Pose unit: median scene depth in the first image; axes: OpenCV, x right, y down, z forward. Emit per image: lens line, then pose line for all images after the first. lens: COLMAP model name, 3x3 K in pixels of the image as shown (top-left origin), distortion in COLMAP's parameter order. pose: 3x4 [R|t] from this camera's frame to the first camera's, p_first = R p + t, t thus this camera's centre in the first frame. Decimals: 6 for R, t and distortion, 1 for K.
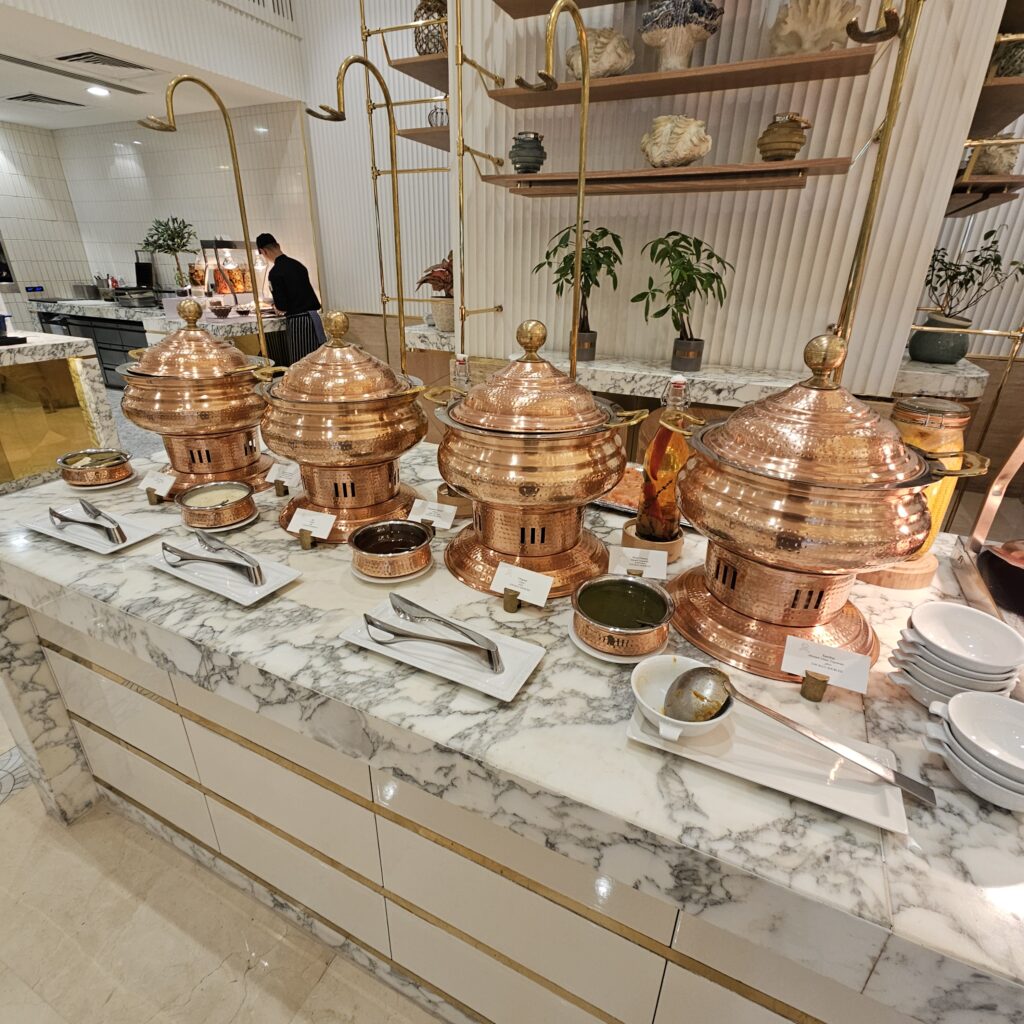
lens RADIAL K [[560.1, 0, 520.0], [0, 560.1, 506.4], [0, 0, 1]] dist [-0.007155, 0.002947]
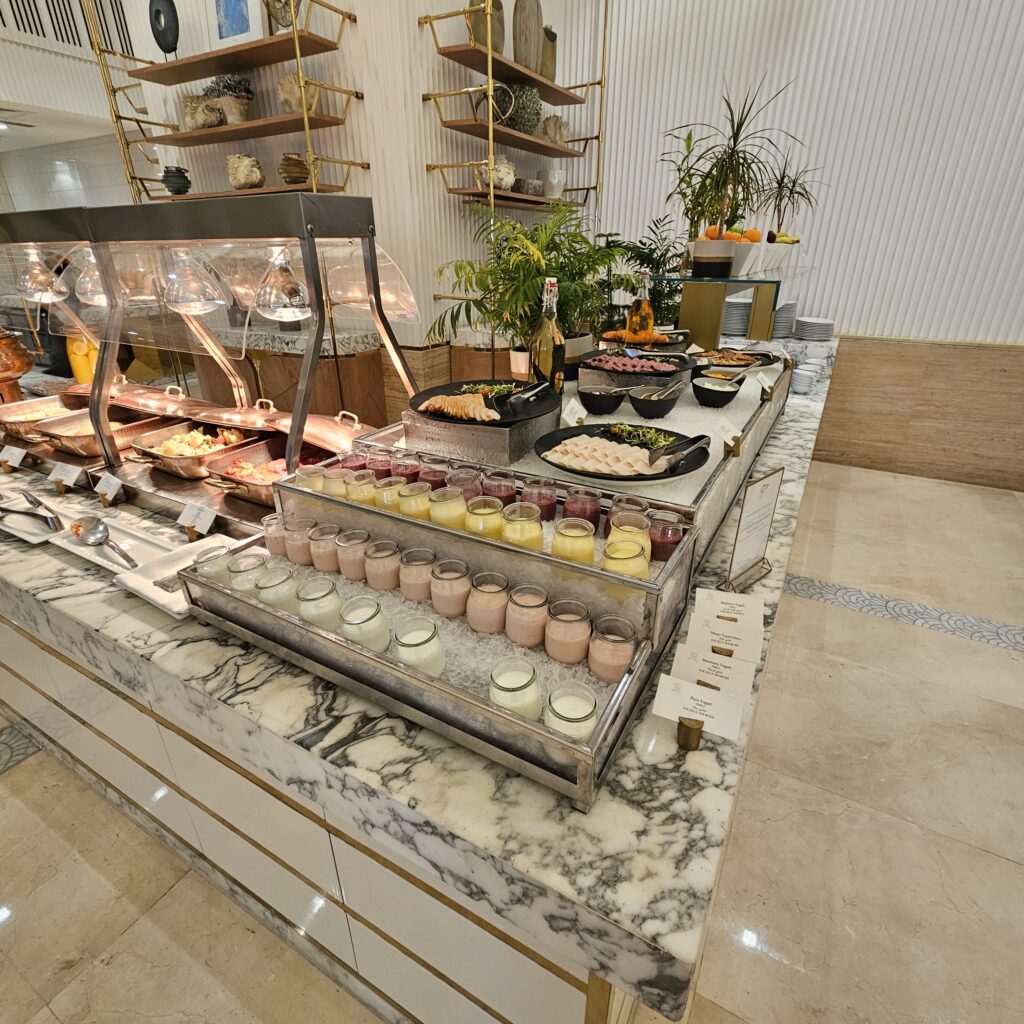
lens RADIAL K [[560.1, 0, 512.5], [0, 560.1, 516.0], [0, 0, 1]] dist [-0.007155, 0.002947]
pose [[0.997700, 0.009119, -0.067166, 1.055792], [-0.007272, 0.999590, 0.027702, 0.201735], [0.067391, -0.027150, 0.997357, -0.433186]]
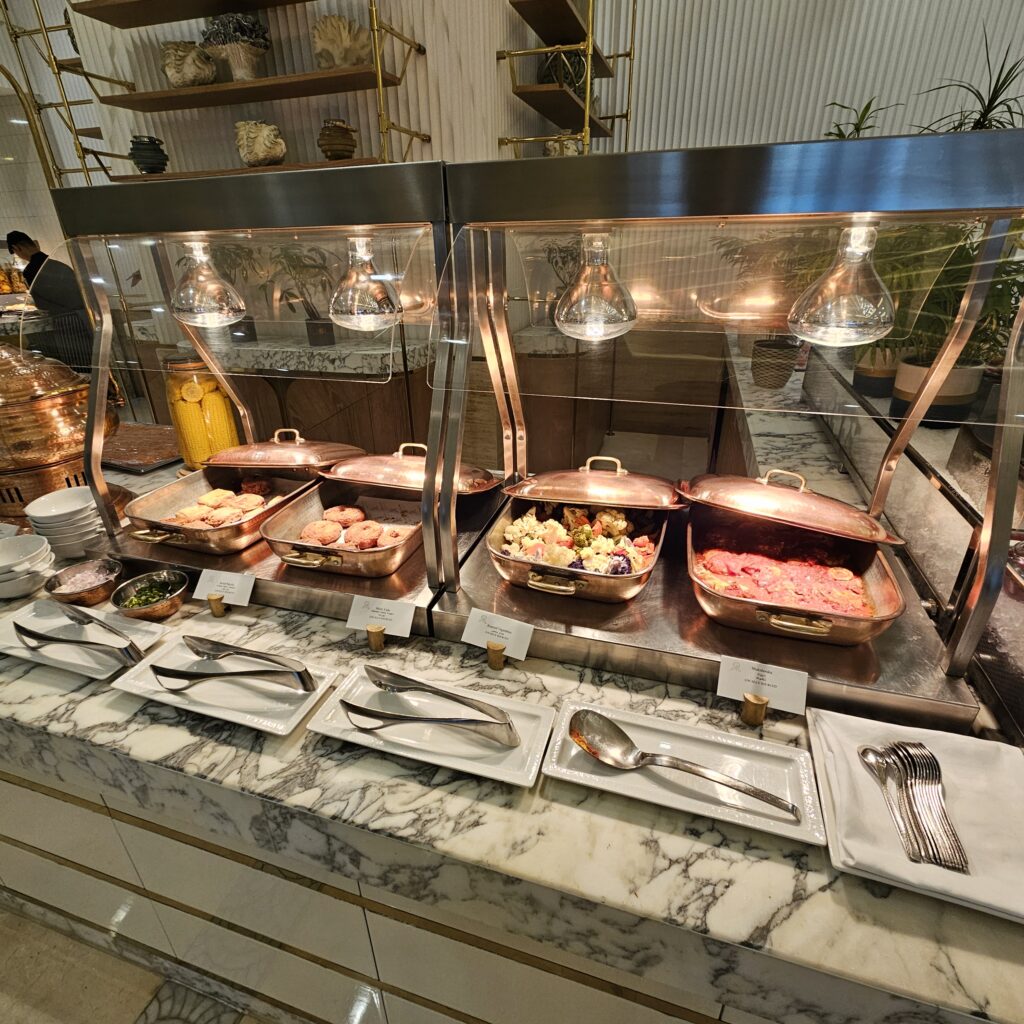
lens RADIAL K [[560.1, 0, 508.6], [0, 560.1, 516.0], [0, 0, 1]] dist [-0.007155, 0.002947]
pose [[0.988320, -0.095896, 0.118441, 0.555534], [0.091056, 0.994800, 0.045633, 0.098497], [-0.122201, -0.034315, 0.991912, -0.220017]]
